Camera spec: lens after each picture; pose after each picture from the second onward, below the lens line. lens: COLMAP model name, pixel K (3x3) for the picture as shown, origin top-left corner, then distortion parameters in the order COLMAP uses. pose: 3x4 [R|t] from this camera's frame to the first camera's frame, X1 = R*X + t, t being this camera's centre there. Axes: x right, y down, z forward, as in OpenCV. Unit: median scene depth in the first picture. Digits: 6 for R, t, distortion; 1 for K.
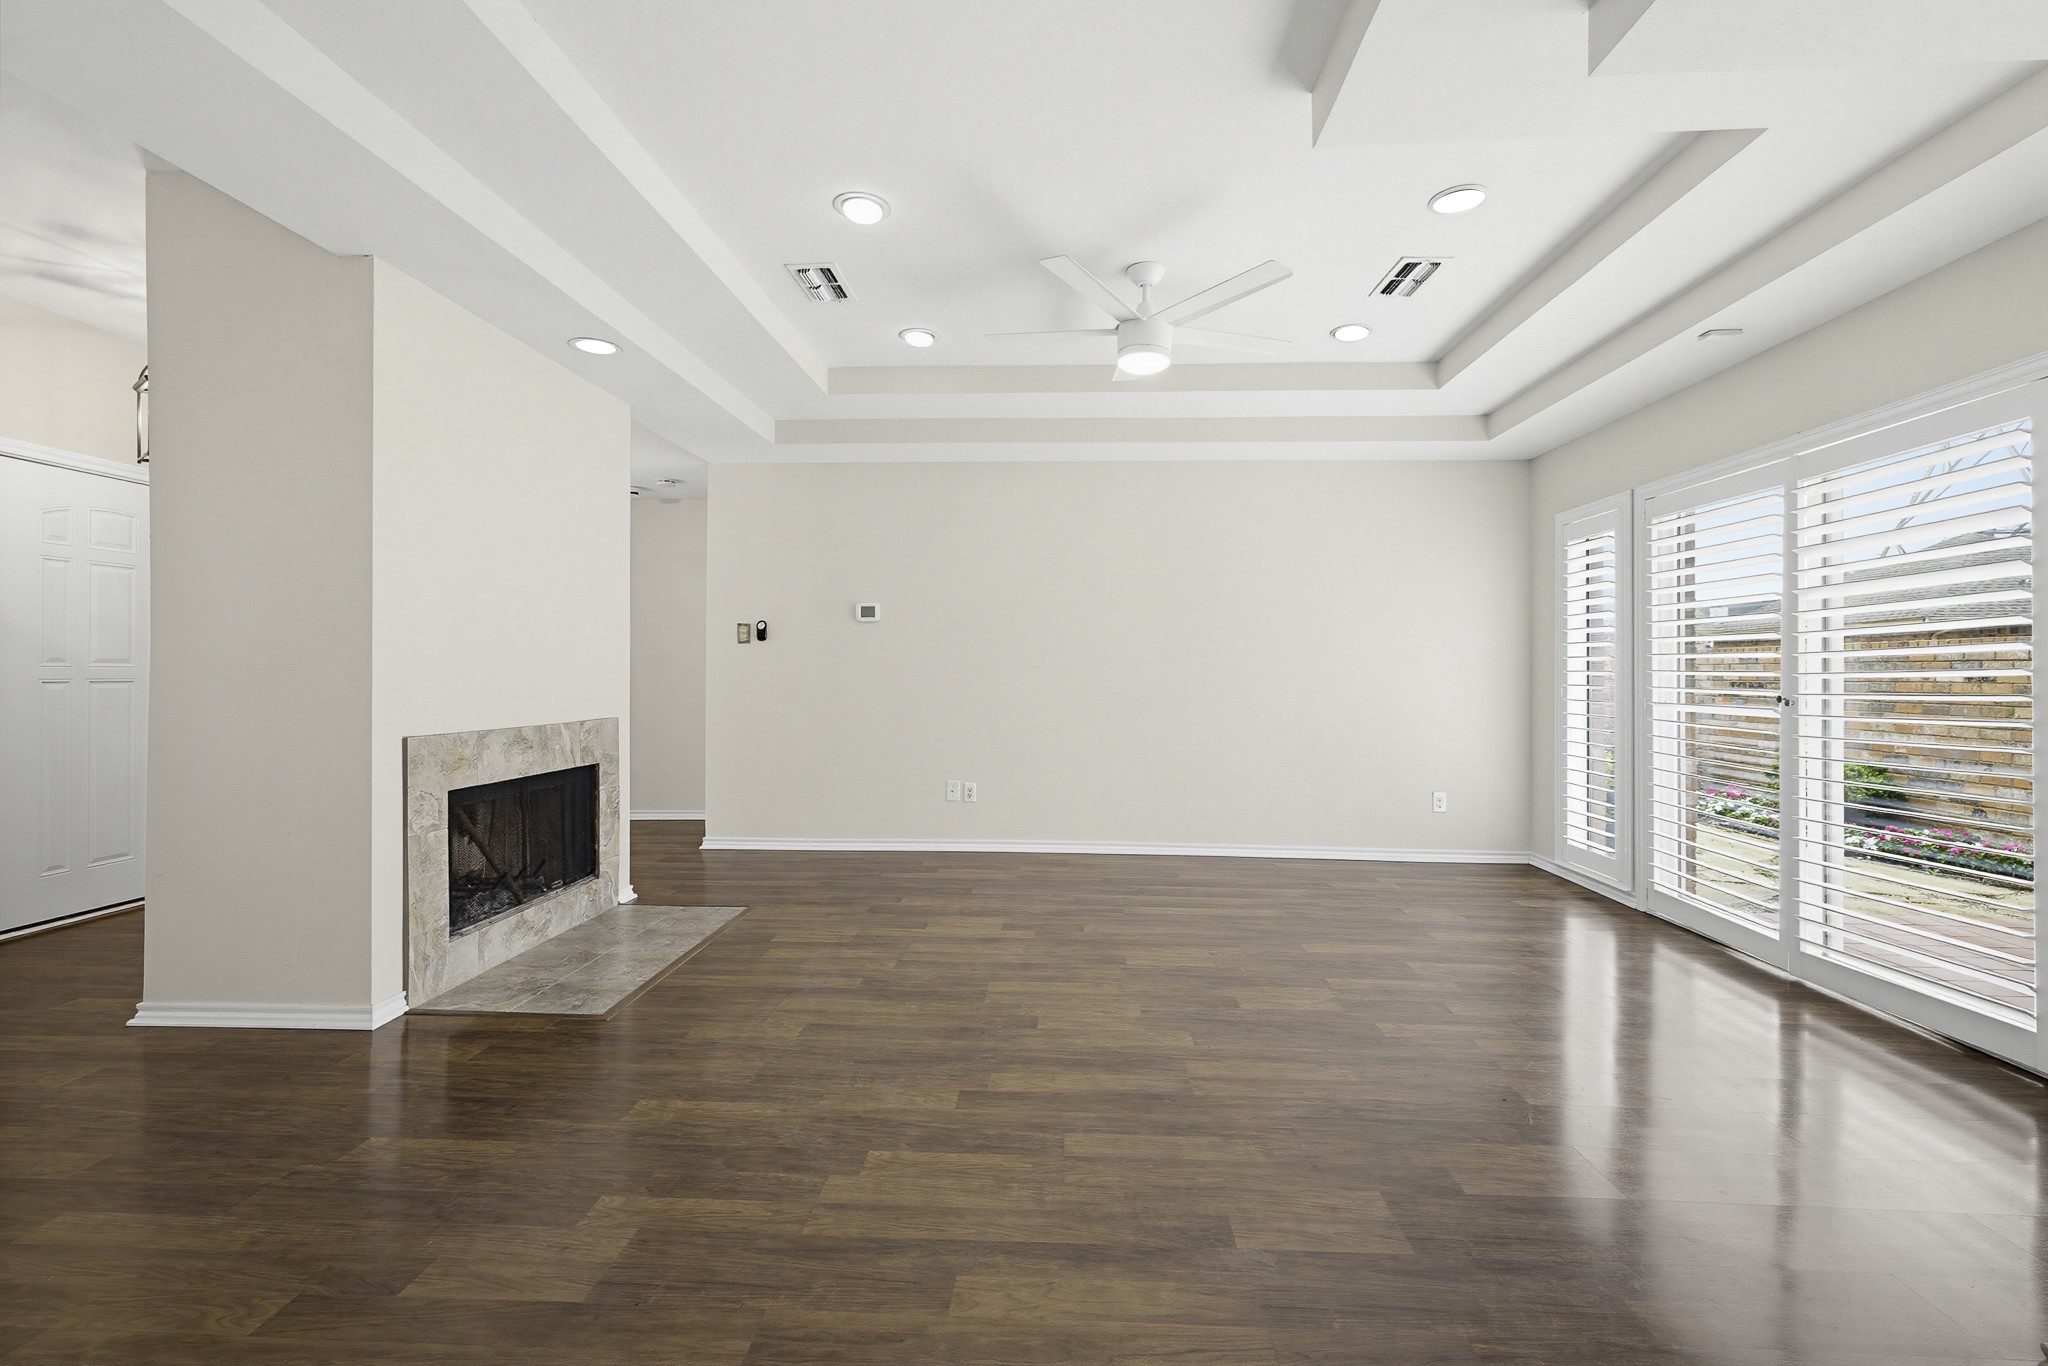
lens RADIAL K [[871.5, 0, 1023.4], [0, 871.5, 679.3], [0, 0, 1]] dist [0.000525, -0.000814]
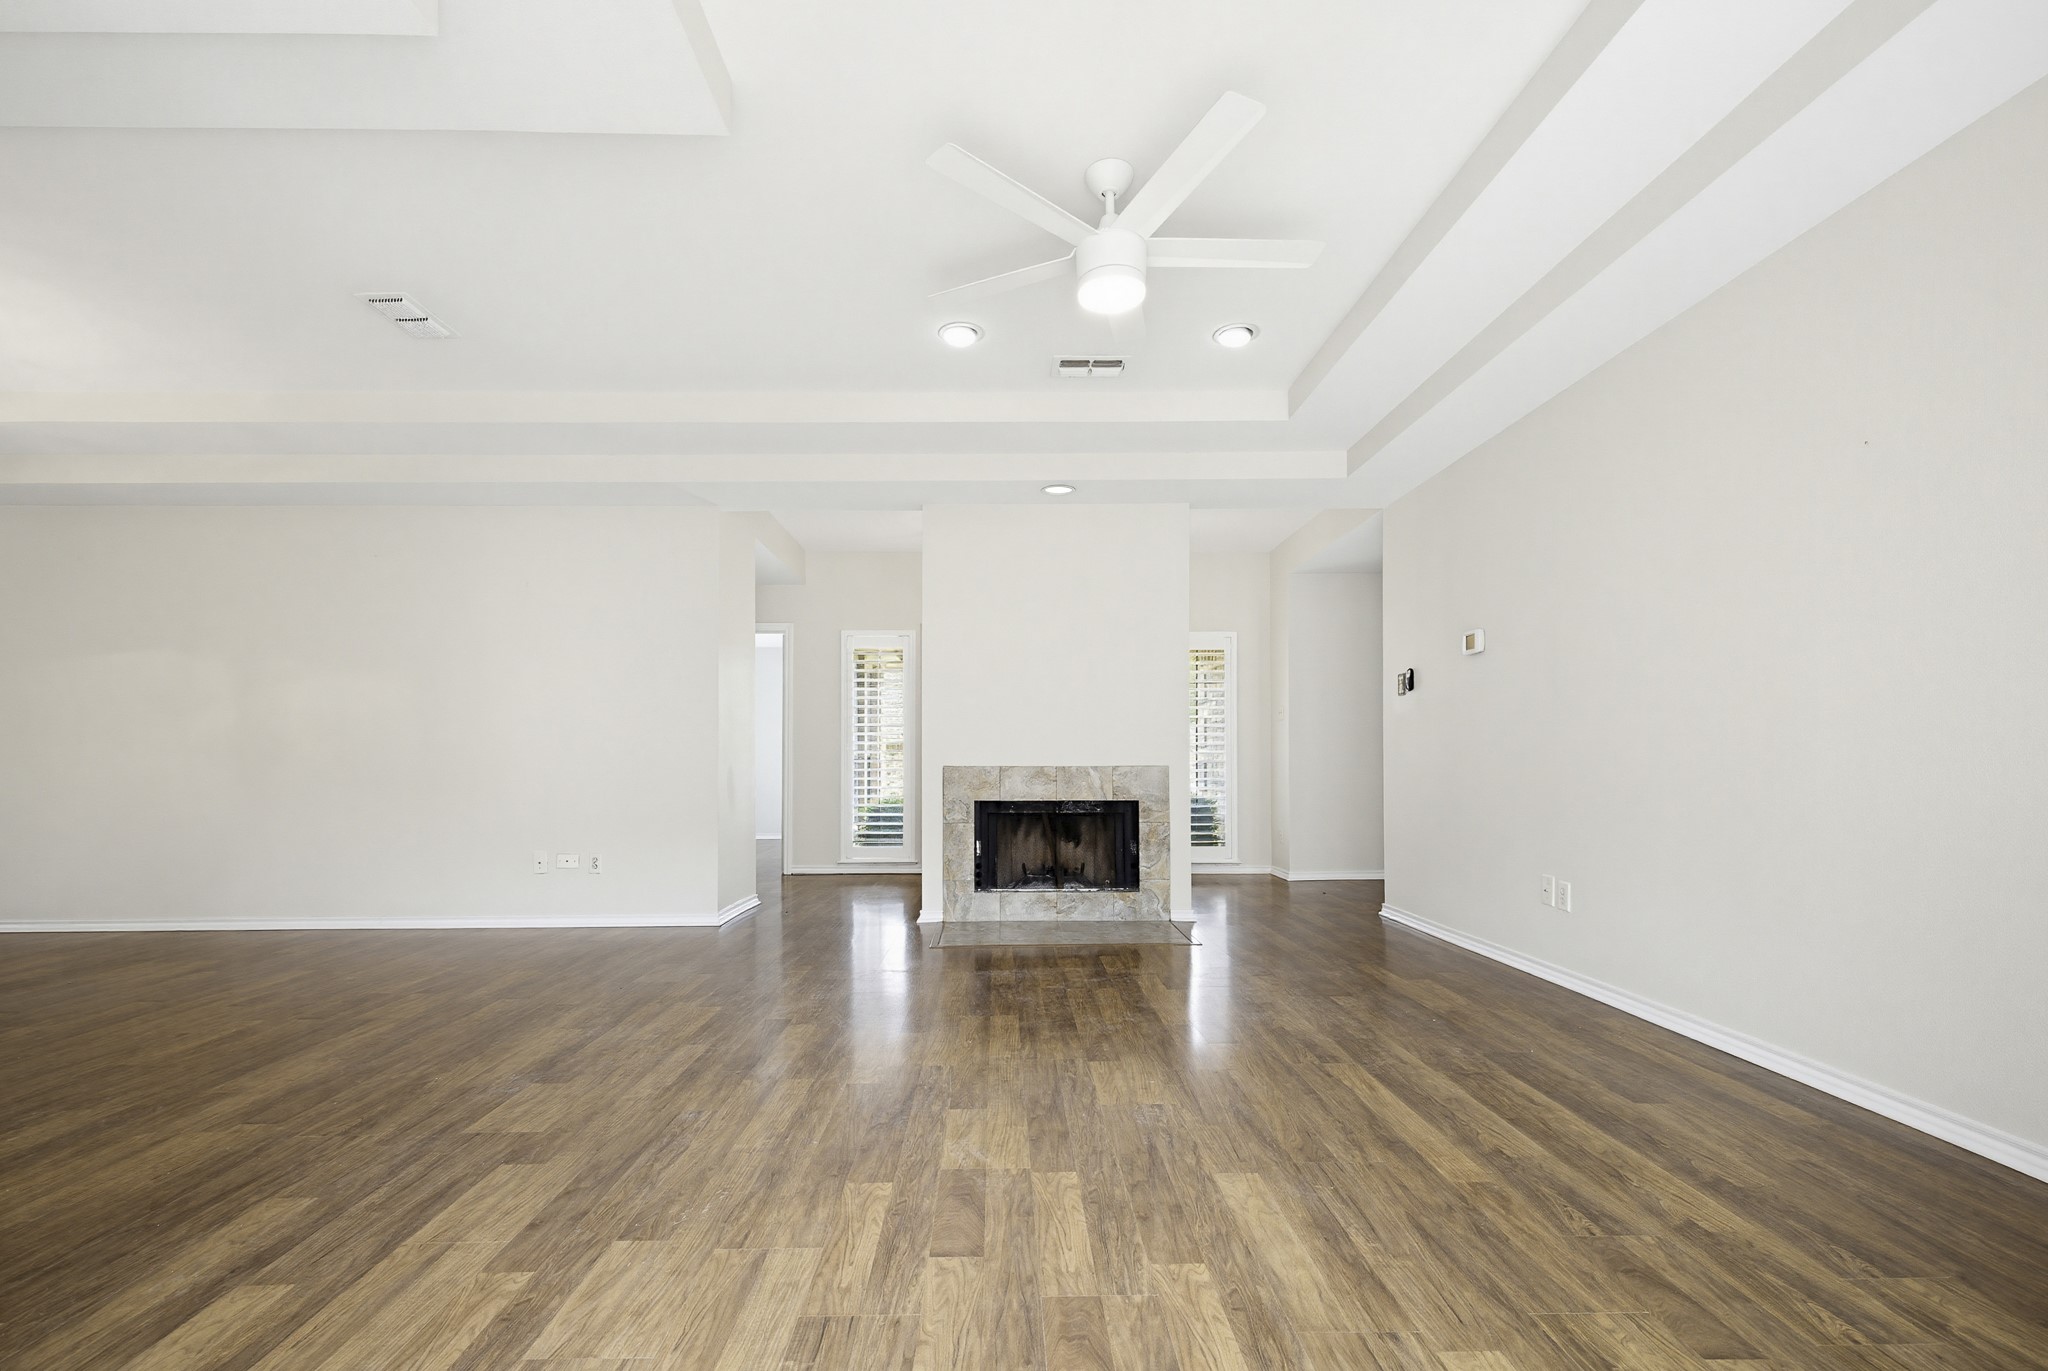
lens RADIAL K [[871.5, 0, 1013.2], [0, 871.5, 762.1], [0, 0, 1]] dist [0.000525, -0.000814]
pose [[0.075784, -0.002767, -0.997120, 0.885777], [-0.003495, 0.999989, -0.003041, 0.052414], [0.997118, 0.003715, 0.075773, 0.842566]]
